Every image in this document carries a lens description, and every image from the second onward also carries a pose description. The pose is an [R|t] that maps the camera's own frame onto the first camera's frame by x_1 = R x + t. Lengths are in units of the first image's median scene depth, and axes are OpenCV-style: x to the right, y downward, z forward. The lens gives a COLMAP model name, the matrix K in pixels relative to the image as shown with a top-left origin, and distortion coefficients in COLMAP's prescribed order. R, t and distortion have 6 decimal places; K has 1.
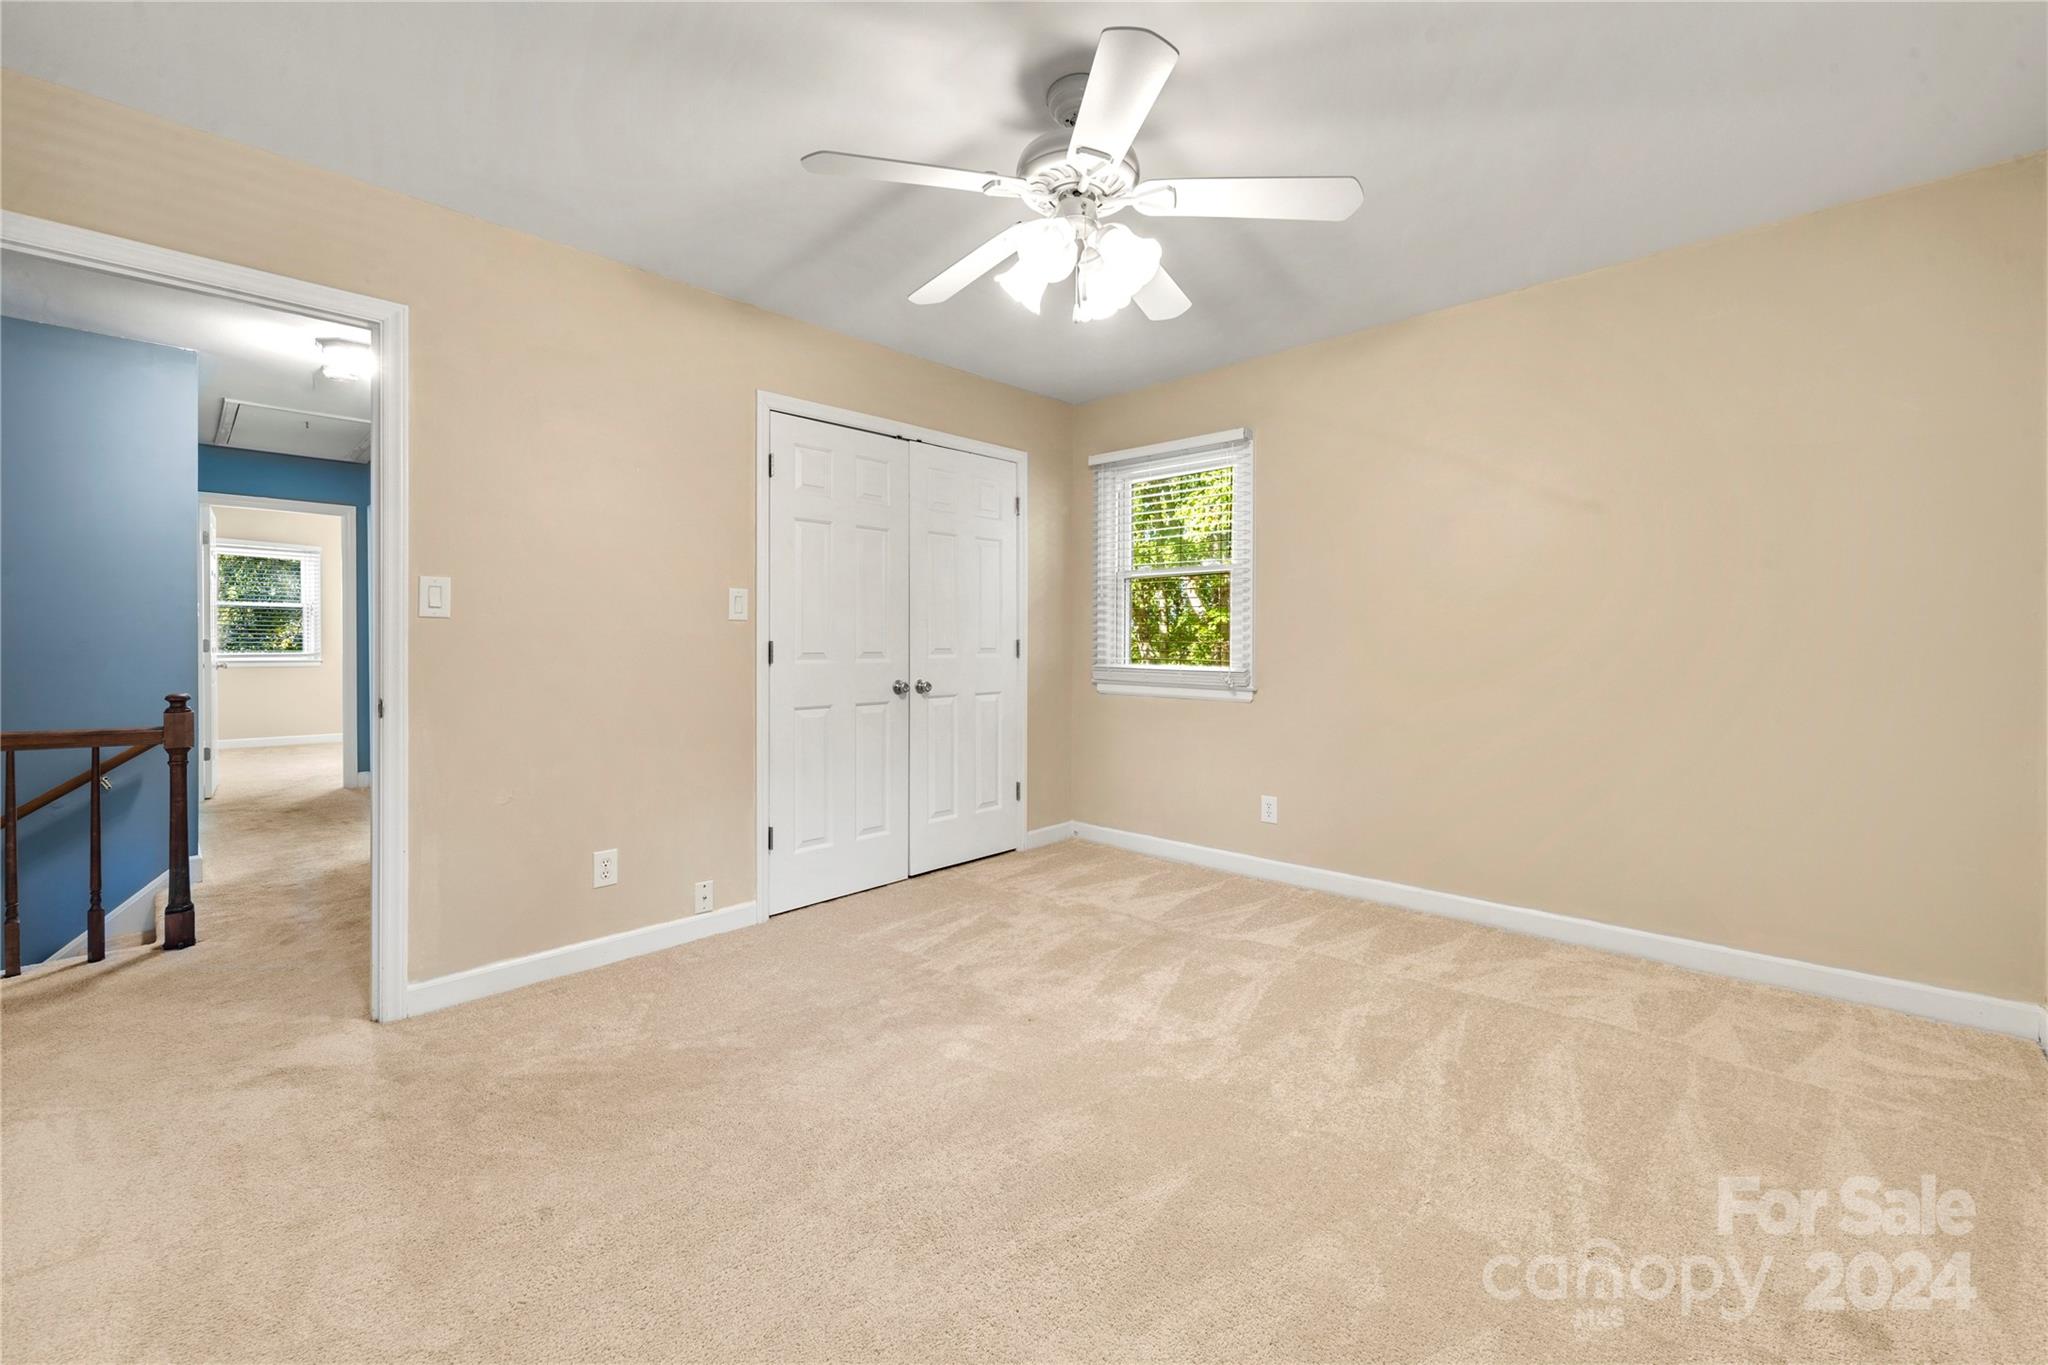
lens RADIAL K [[831.8, 0, 1072.6], [0, 831.8, 648.3], [0, 0, 1]] dist [-0.002178, 0.000057]
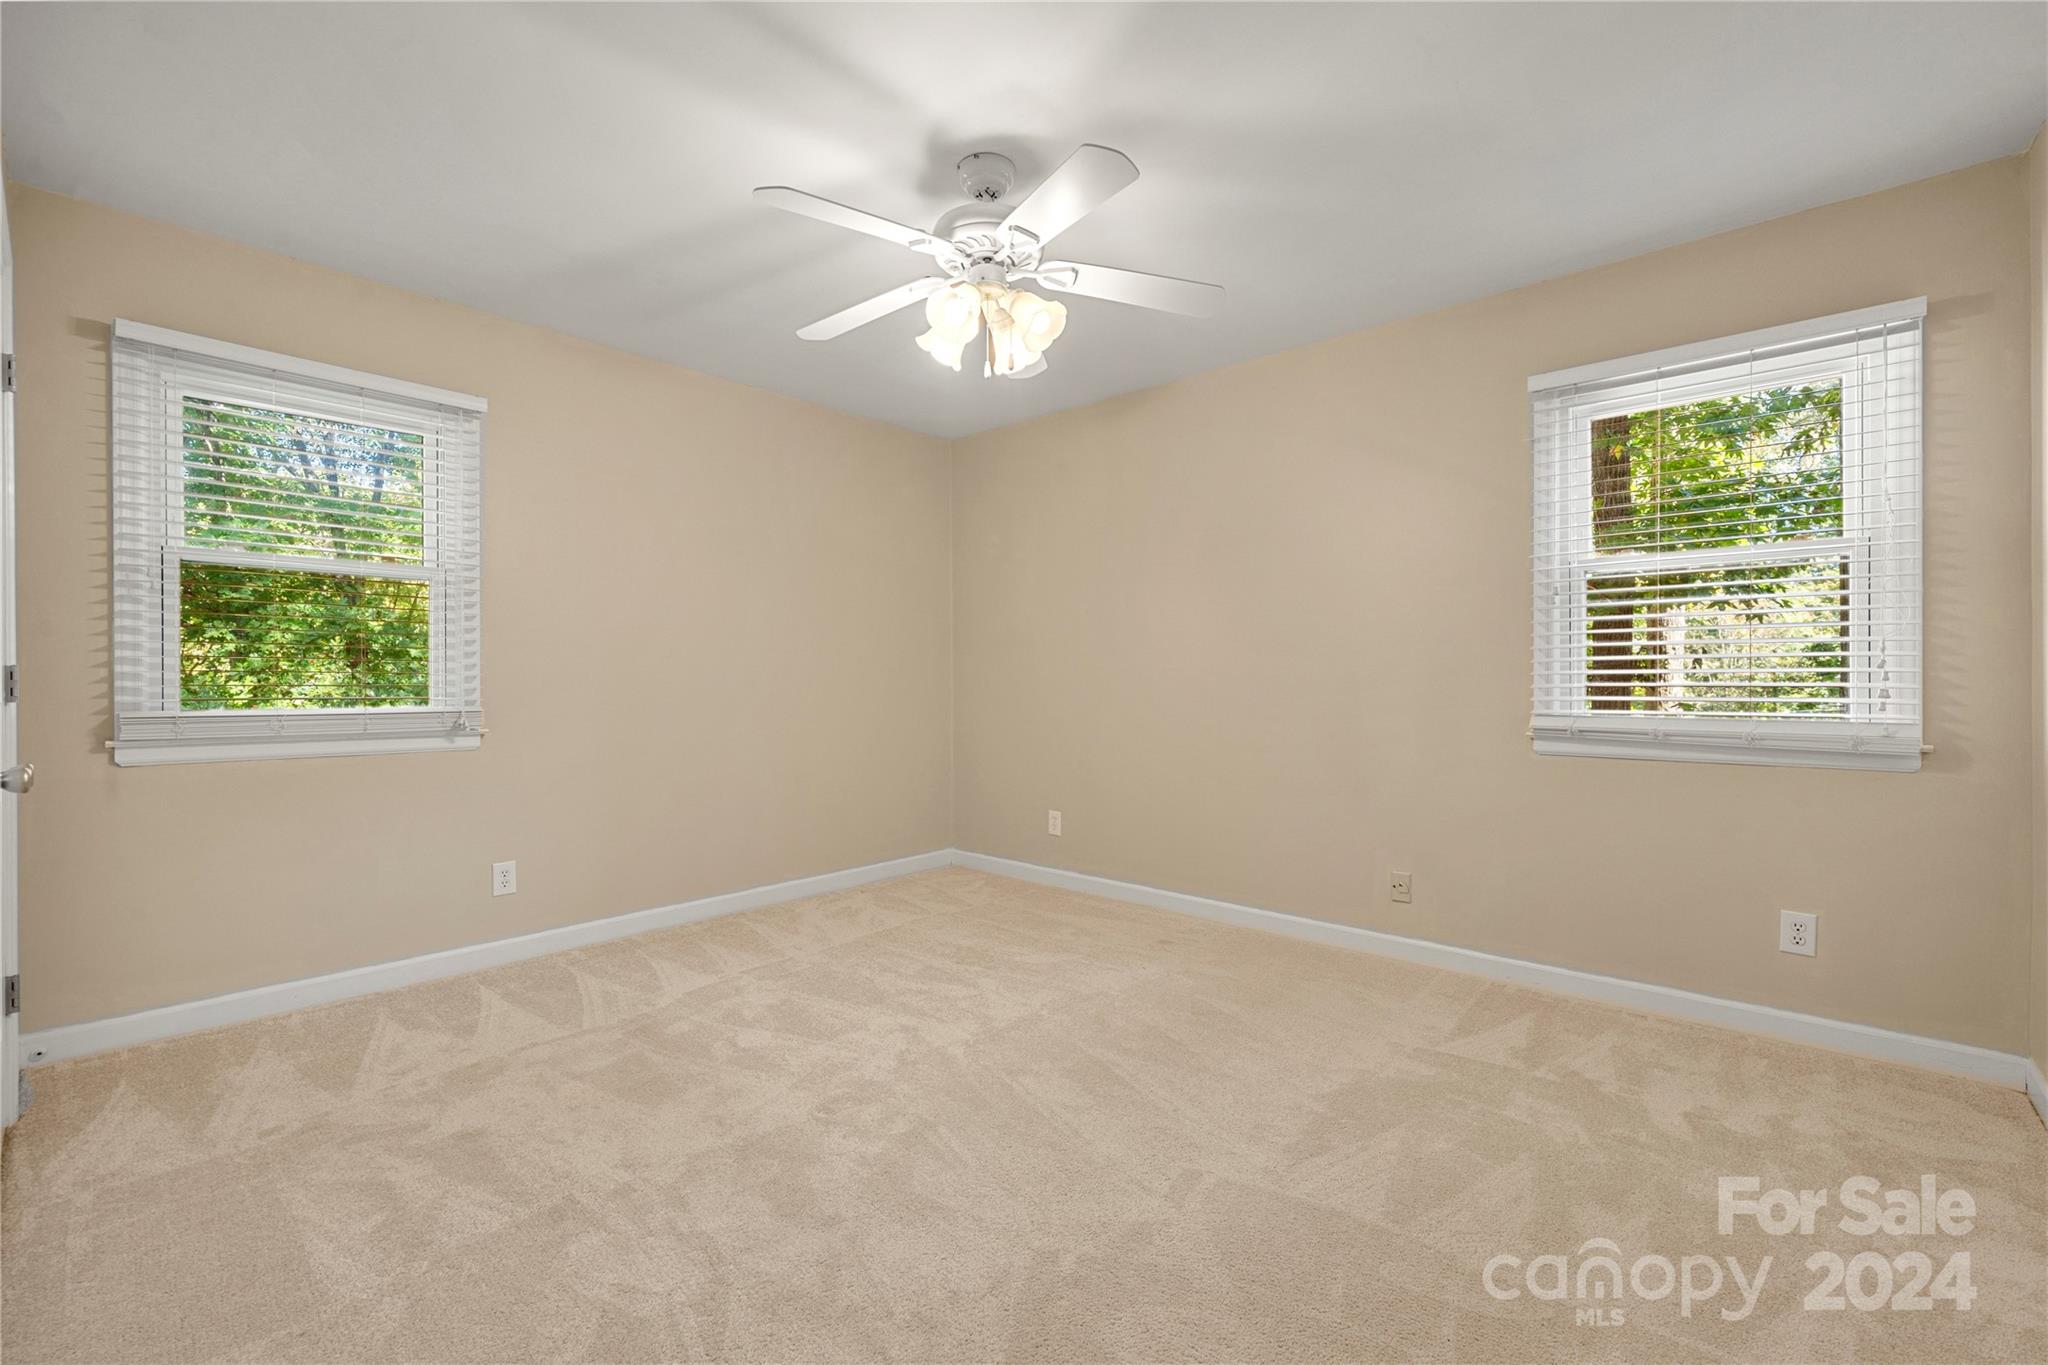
lens RADIAL K [[831.8, 0, 1014.3], [0, 831.8, 671.1], [0, 0, 1]] dist [-0.002178, 0.000057]
pose [[0.020614, 0.003483, 0.999781, -0.653304], [0.001017, 0.999993, -0.003505, -0.006351], [-0.999787, 0.001089, 0.020610, 0.556593]]
